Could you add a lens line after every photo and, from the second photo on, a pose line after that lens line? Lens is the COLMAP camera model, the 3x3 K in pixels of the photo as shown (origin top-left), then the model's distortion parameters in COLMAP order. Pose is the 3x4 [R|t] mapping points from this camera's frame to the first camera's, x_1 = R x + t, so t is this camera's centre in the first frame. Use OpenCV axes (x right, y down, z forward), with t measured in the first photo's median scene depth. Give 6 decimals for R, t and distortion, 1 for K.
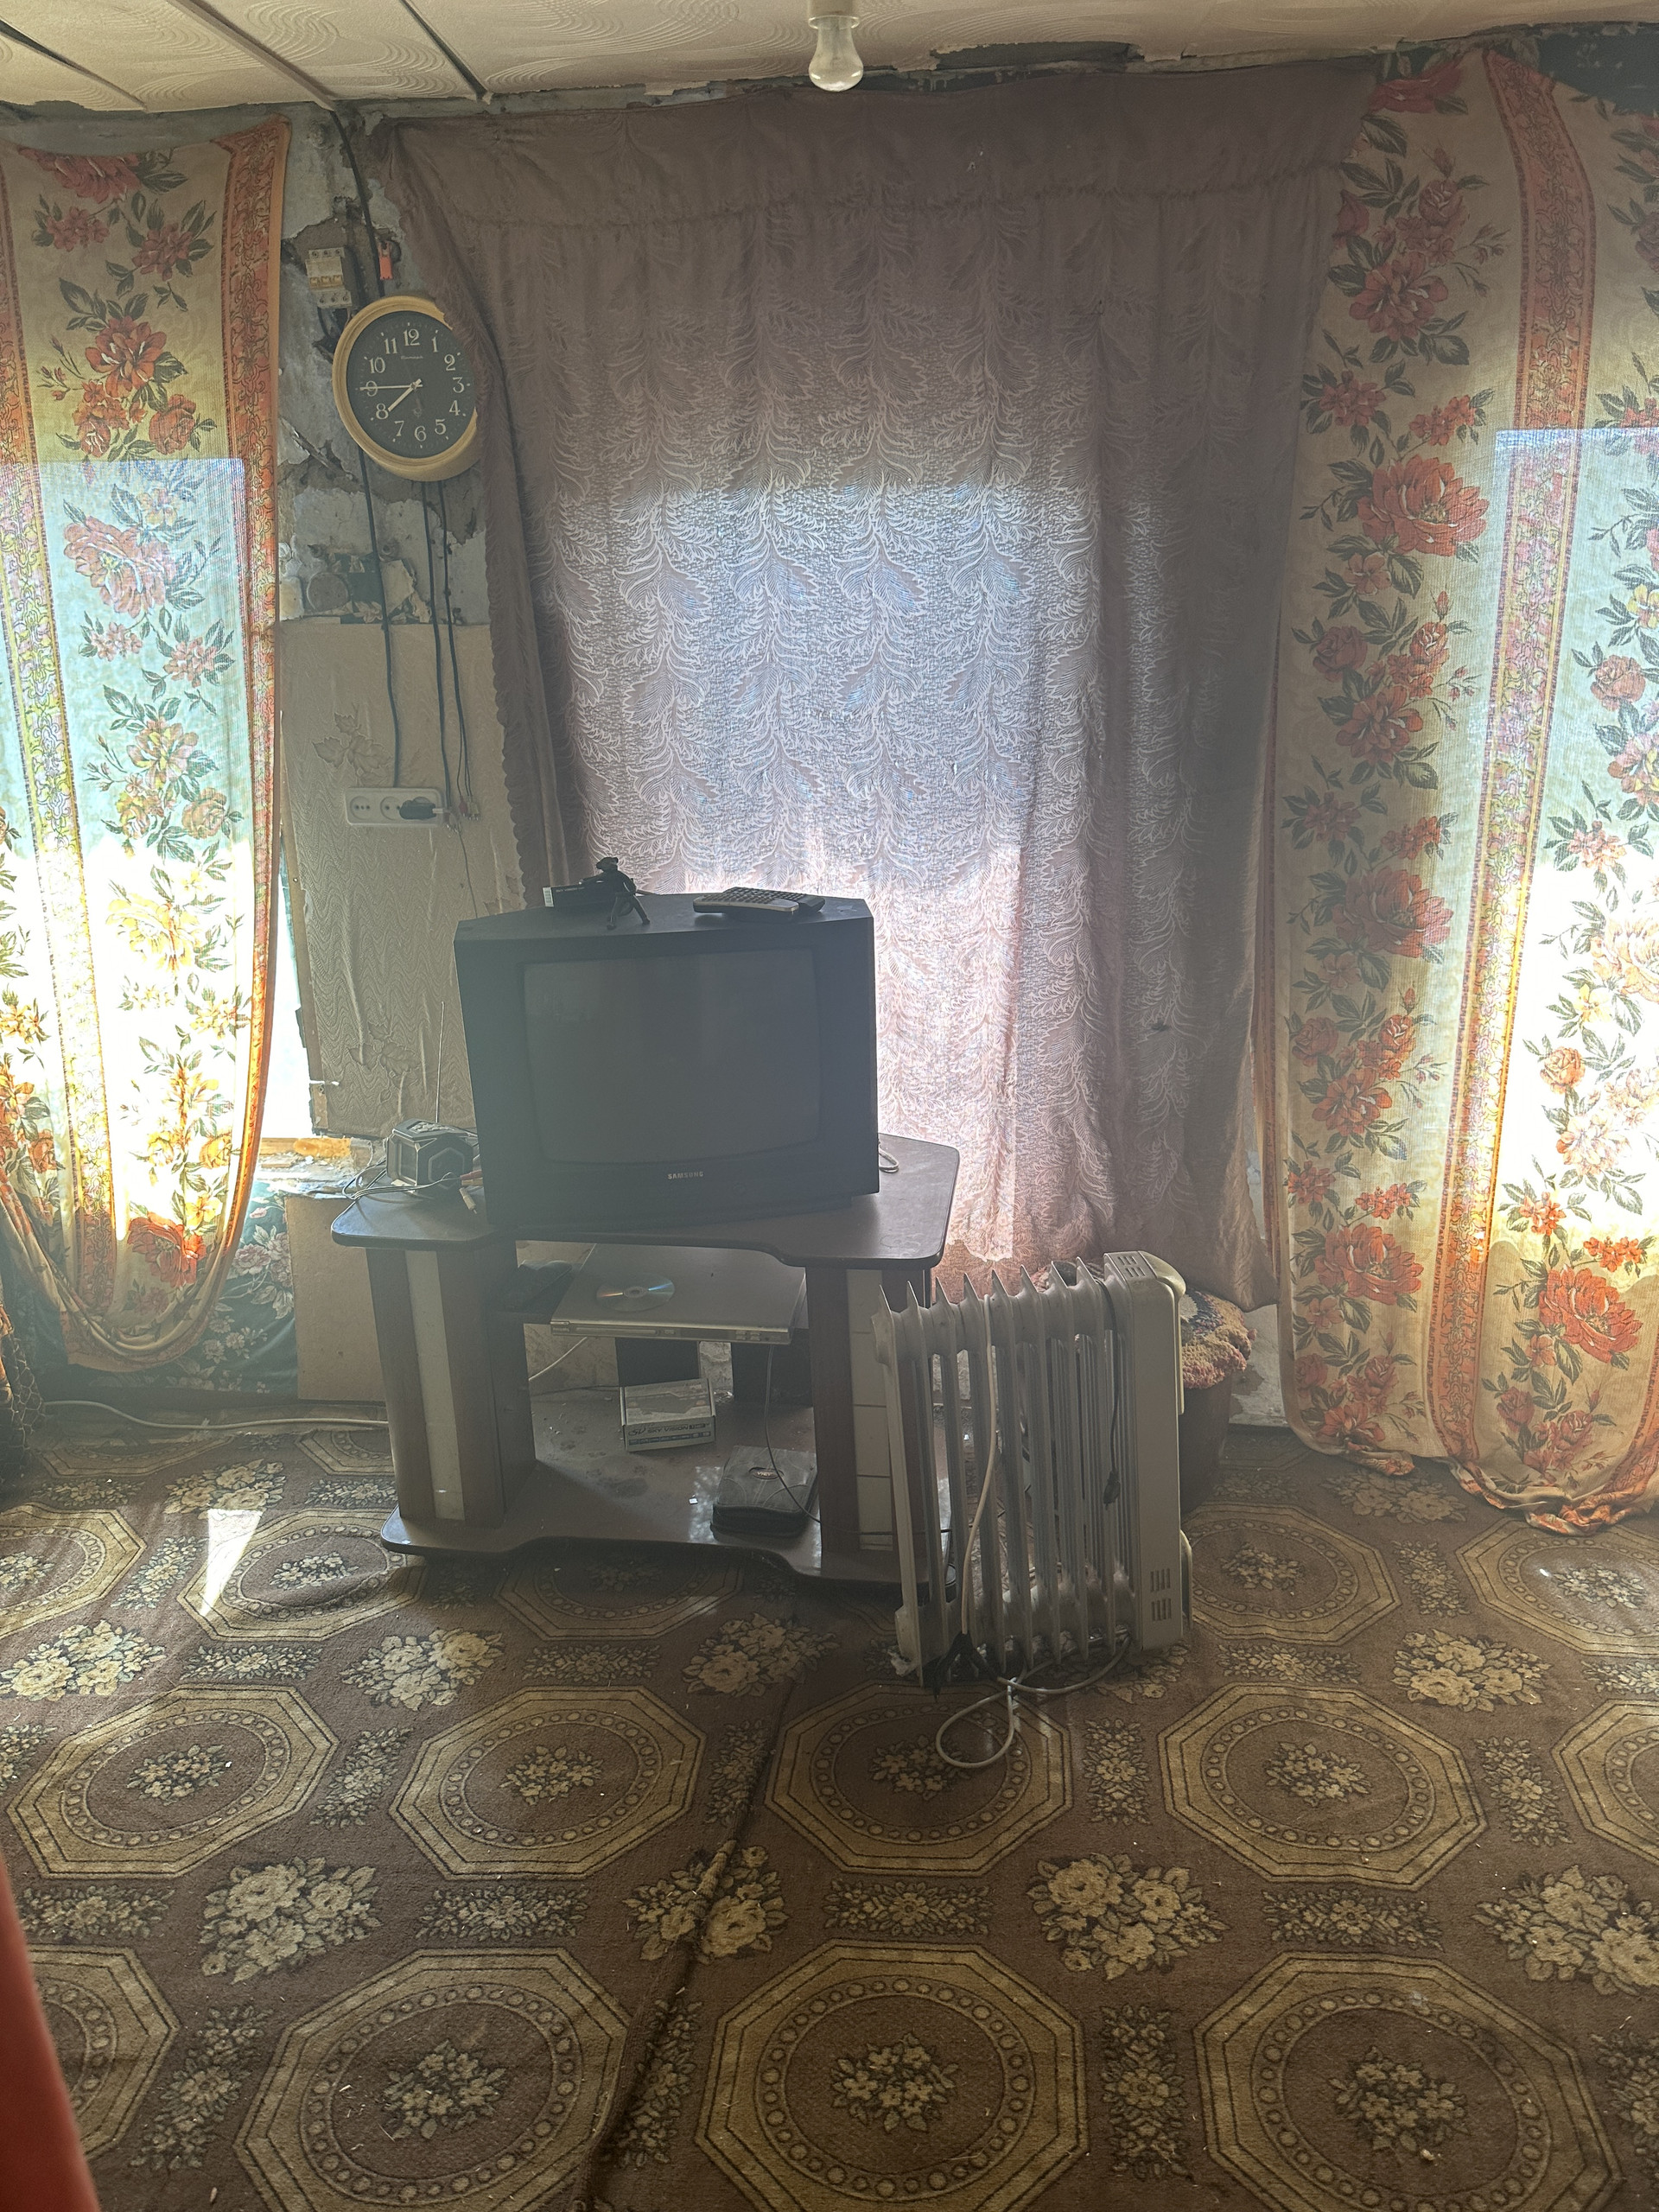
lens RADIAL K [[1546.1, 0, 856.8], [0, 1546.1, 1130.8], [0, 0, 1]] dist [0.008706, -0.039121]
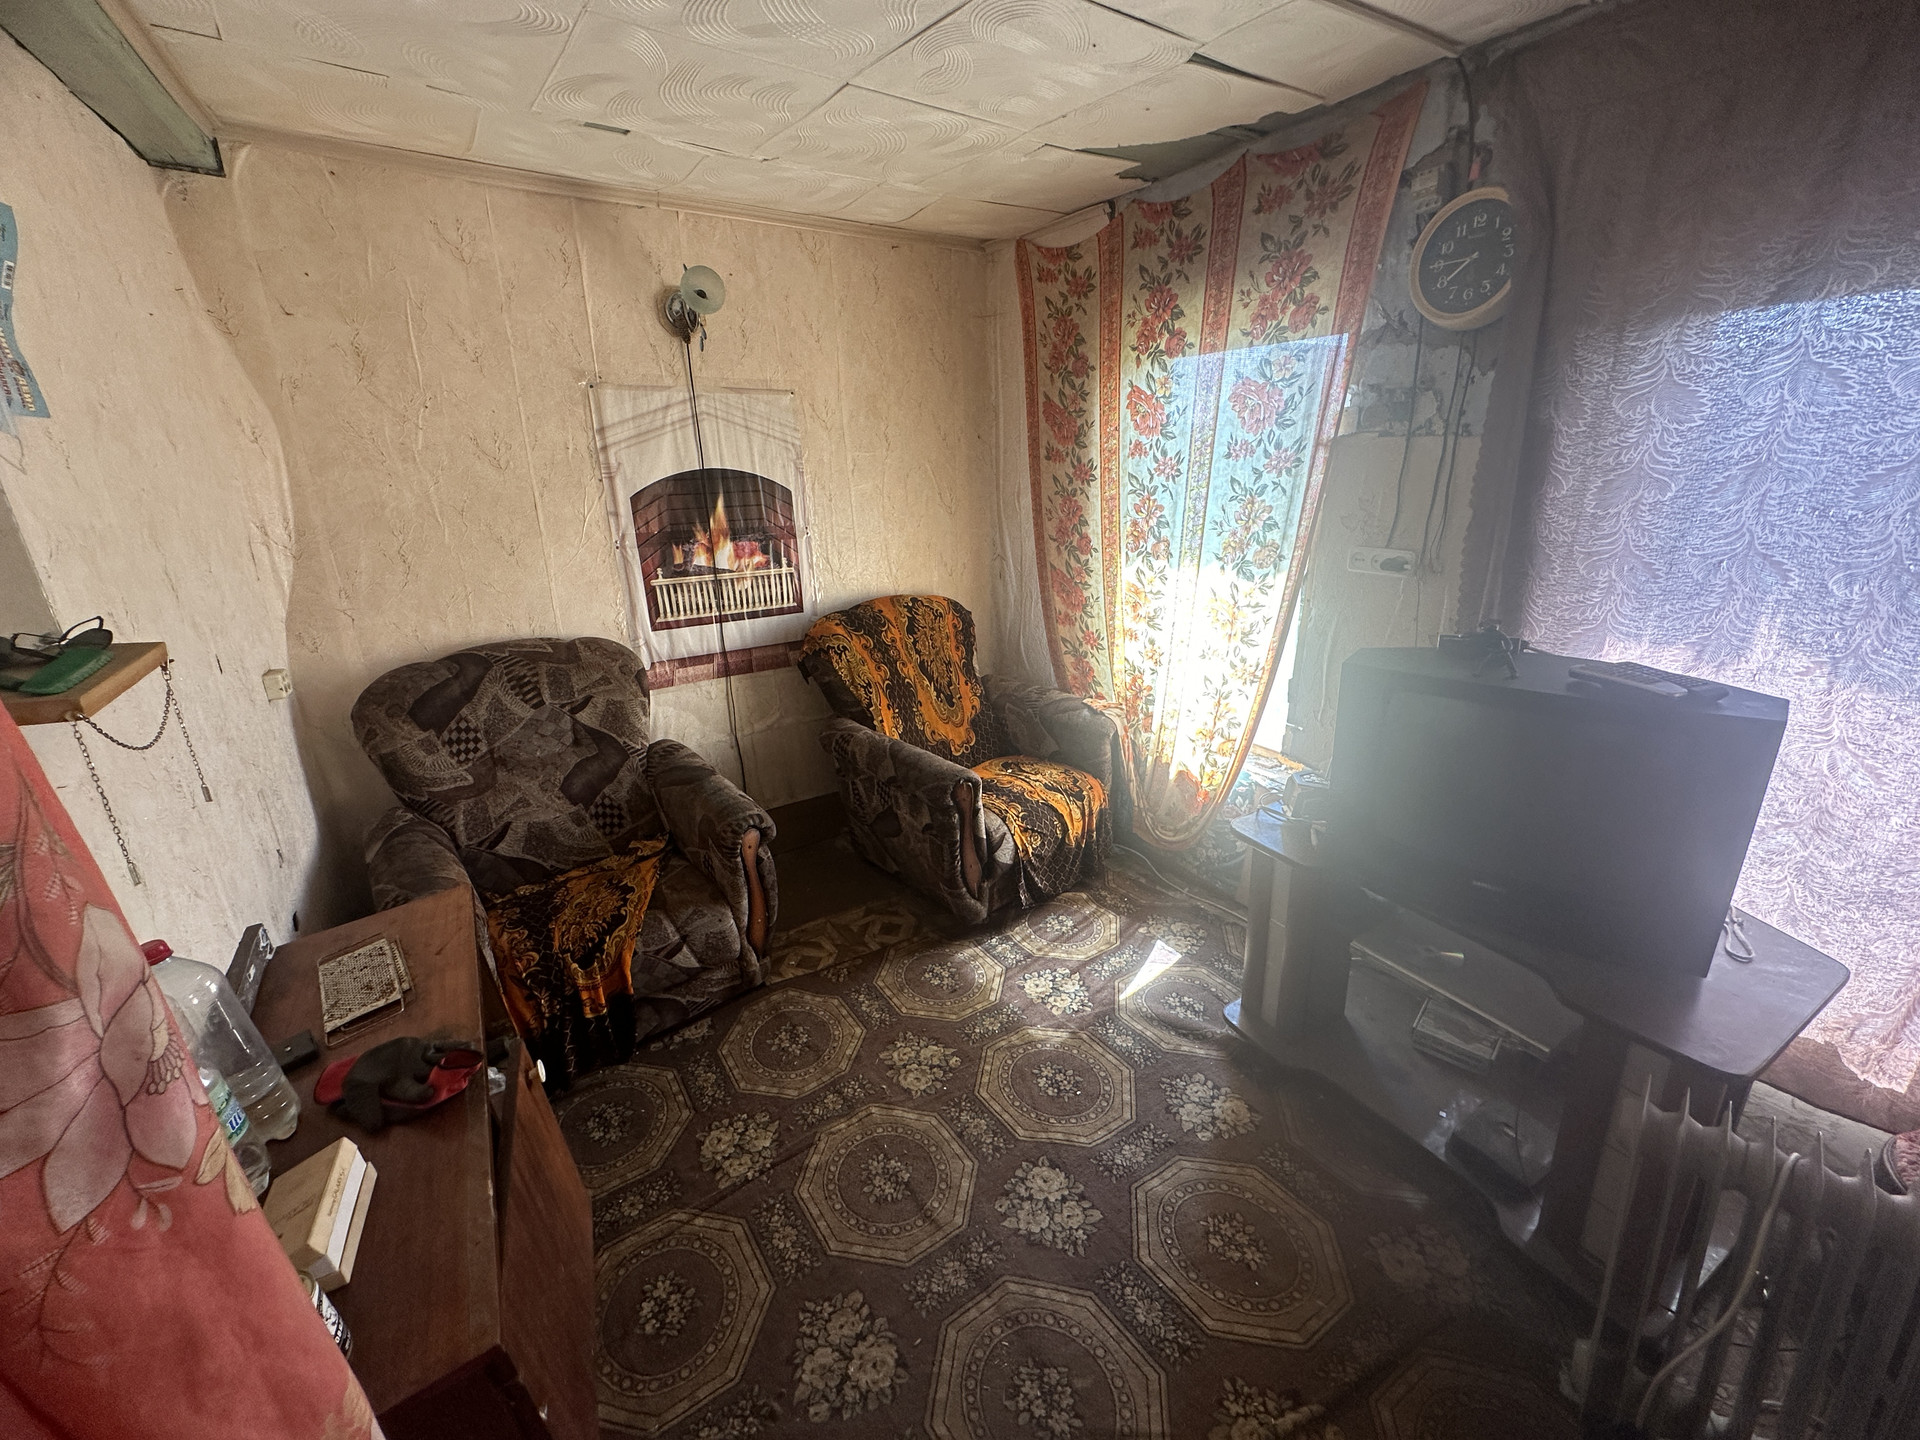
lens RADIAL K [[765.7, 0, 960.0], [0, 765.7, 720.0], [0, 0, 1]] dist [-0.002465, -0.001110]
pose [[0.601095, 0.251694, -0.758508, 0.055373], [-0.235758, 0.962719, 0.132626, -0.069245], [0.763612, 0.099103, 0.638025, 0.256461]]
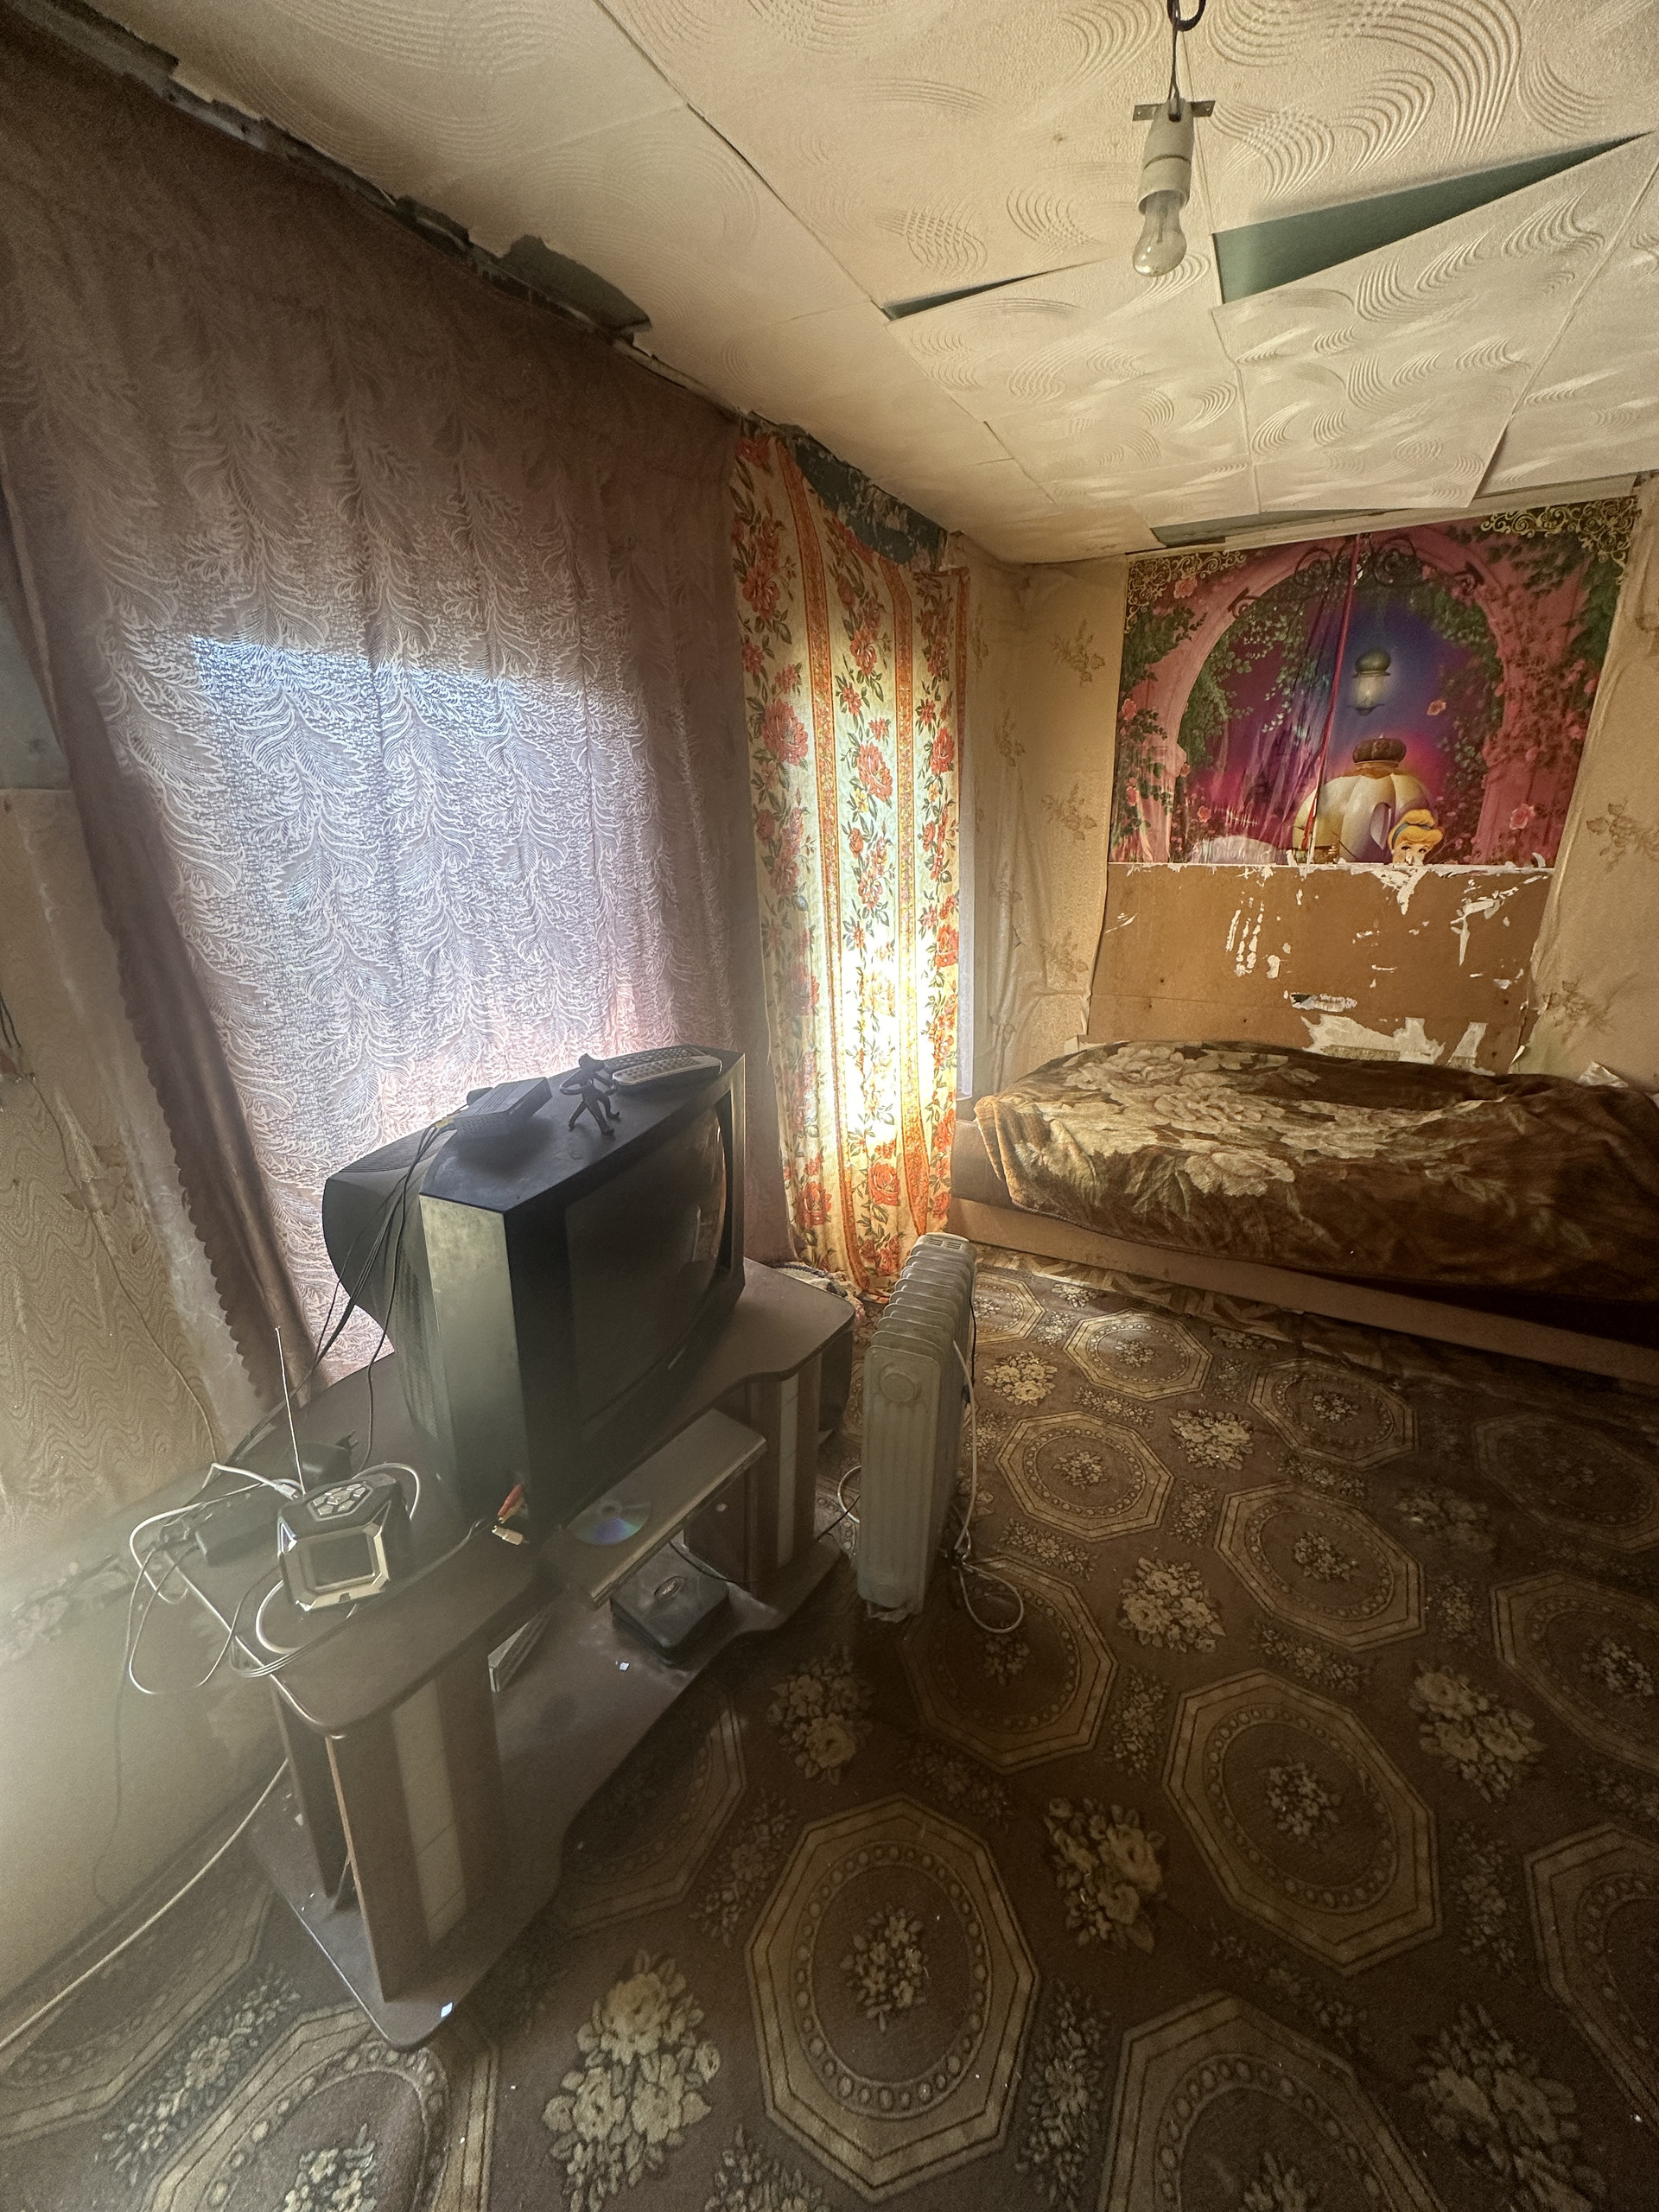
lens RADIAL K [[874.9, 0, 829.5], [0, 874.9, 1106.0], [0, 0, 1]] dist [-0.001292, -0.000243]
pose [[0.447938, -0.271135, 0.851961, -0.451557], [0.284754, 0.946550, 0.151522, -0.159432], [-0.847506, 0.174727, 0.501202, 0.555949]]
